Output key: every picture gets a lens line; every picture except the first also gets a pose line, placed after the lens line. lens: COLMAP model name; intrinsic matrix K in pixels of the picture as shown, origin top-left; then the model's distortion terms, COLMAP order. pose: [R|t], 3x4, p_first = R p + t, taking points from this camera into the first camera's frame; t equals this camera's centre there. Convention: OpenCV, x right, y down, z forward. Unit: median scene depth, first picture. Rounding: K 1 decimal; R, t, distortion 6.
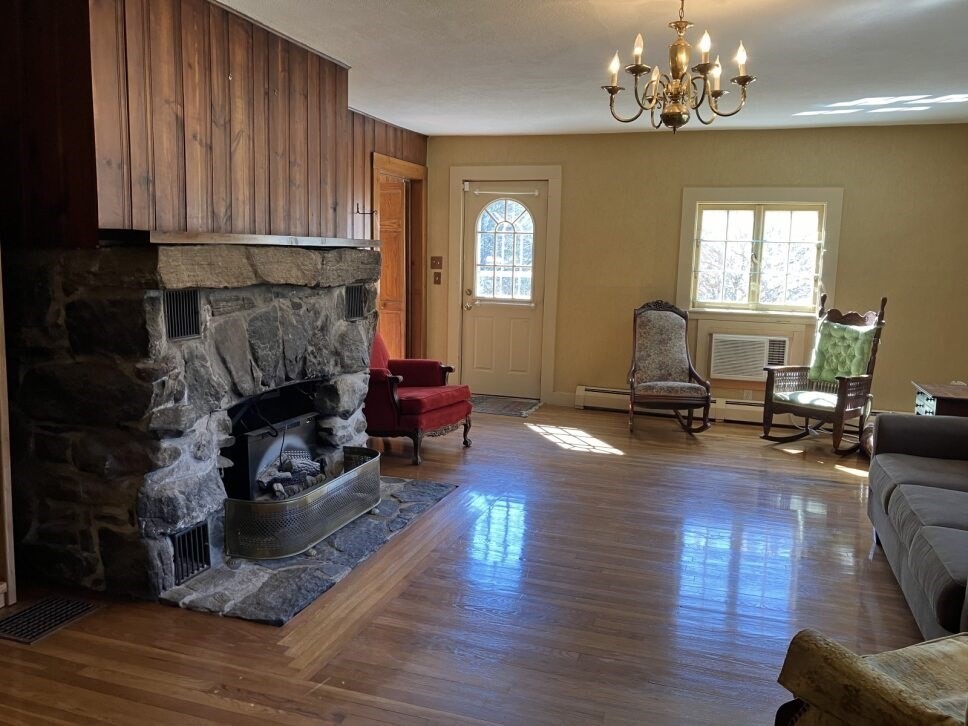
lens RADIAL K [[784.9, 0, 480.9], [0, 784.9, 360.8], [0, 0, 1]] dist [0.047343, -0.069403]
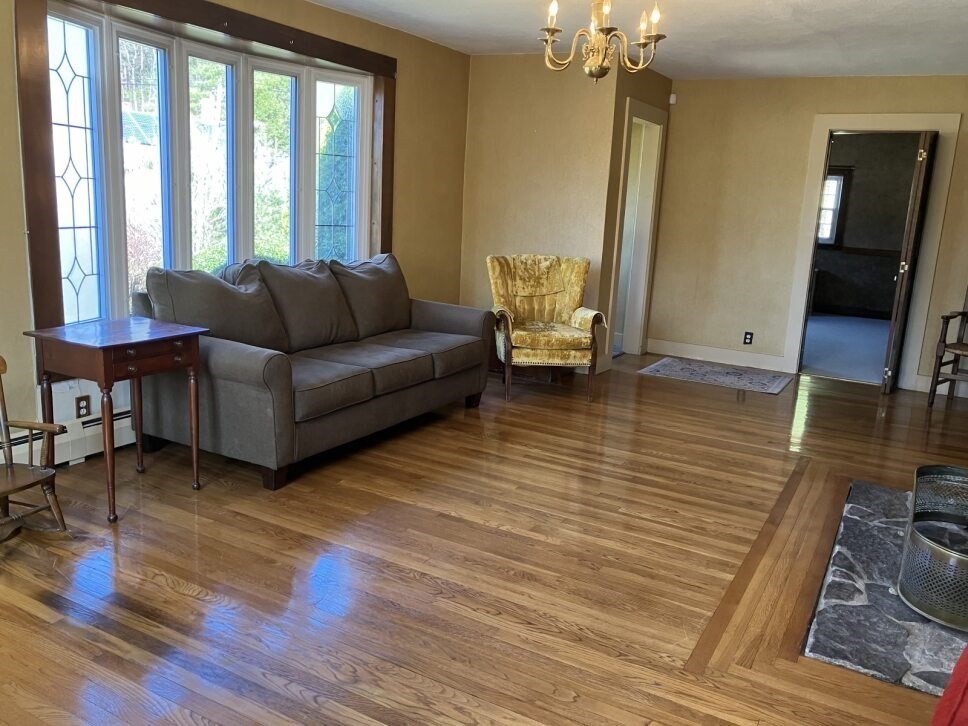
lens RADIAL K [[784.9, 0, 481.0], [0, 784.9, 359.3], [0, 0, 1]] dist [0.047343, -0.069403]
pose [[-0.978998, -0.116548, 0.167271, 0.122295], [-0.055218, 0.941396, 0.332752, -0.201133], [-0.196250, 0.316527, -0.928061, 1.562226]]
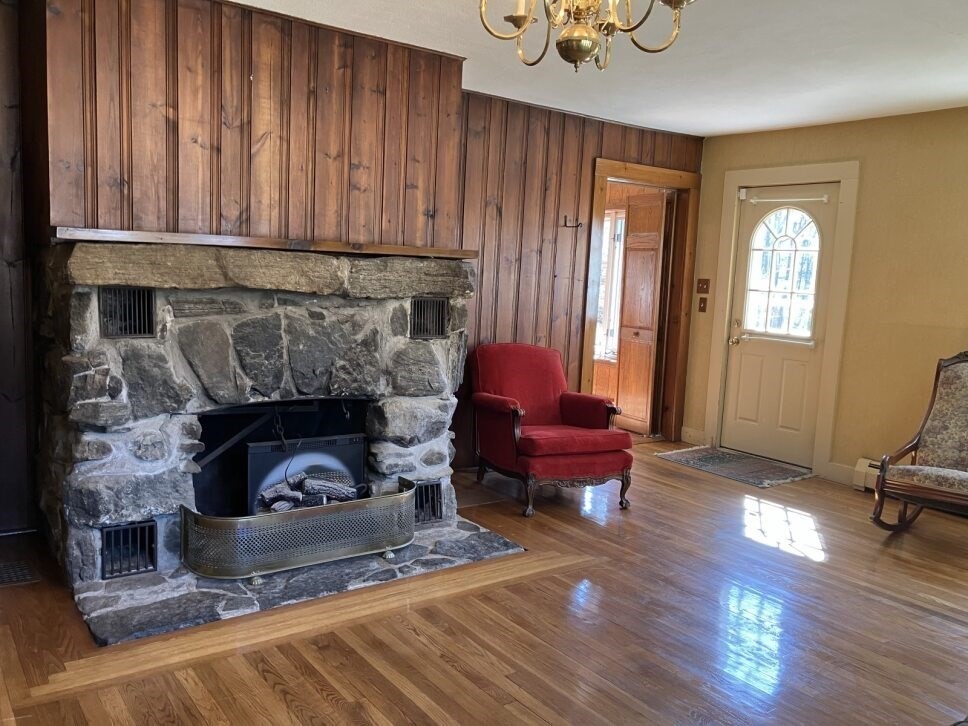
lens RADIAL K [[784.9, 0, 476.0], [0, 784.9, 364.8], [0, 0, 1]] dist [0.047343, -0.069403]
pose [[0.815570, 0.083818, -0.572555, 0.403687], [-0.103573, 0.994620, -0.001928, -0.025828], [0.569313, 0.060874, 0.819864, 0.305855]]
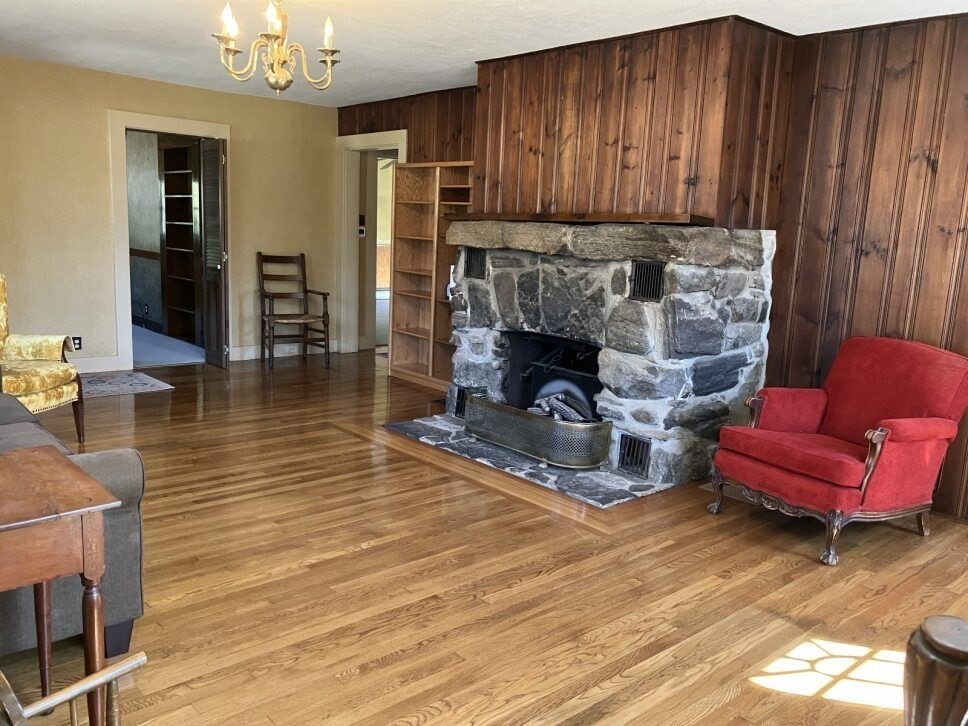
lens RADIAL K [[784.9, 0, 478.4], [0, 784.9, 364.8], [0, 0, 1]] dist [0.047343, -0.069403]
pose [[-0.500849, 0.100139, -0.859722, 0.777872], [-0.169321, 0.962757, 0.210781, -0.145621], [0.848811, 0.251138, -0.465240, 1.313299]]
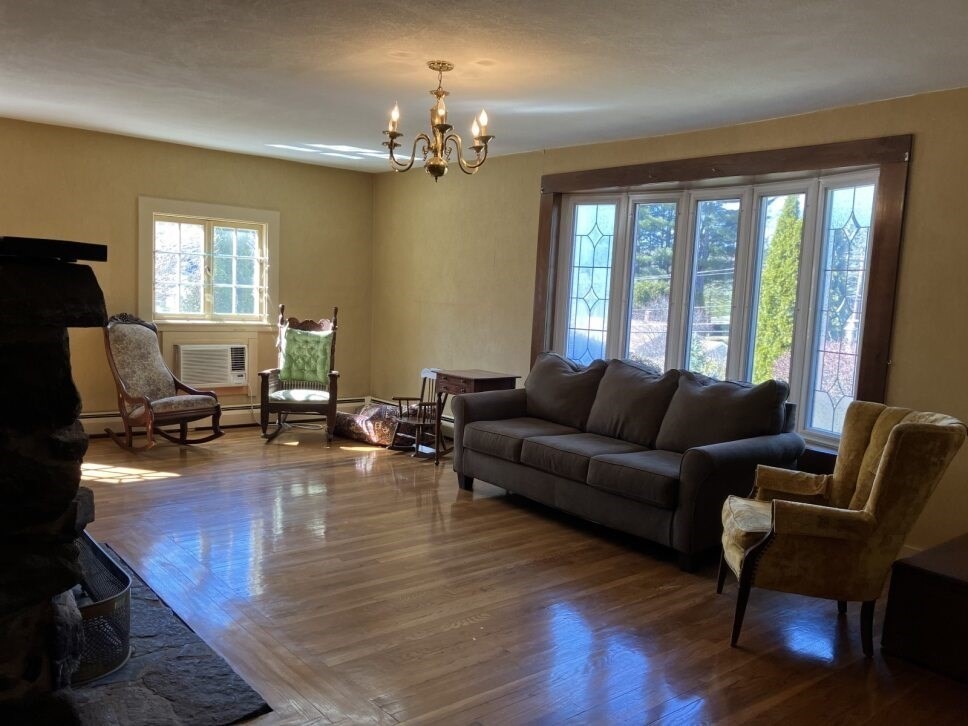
lens RADIAL K [[784.9, 0, 468.9], [0, 784.9, 363.6], [0, 0, 1]] dist [0.047343, -0.069403]
pose [[0.537595, -0.080061, 0.839394, -0.545924], [0.078268, 0.995922, 0.044864, -0.041411], [-0.839563, 0.041579, 0.541669, 0.221494]]
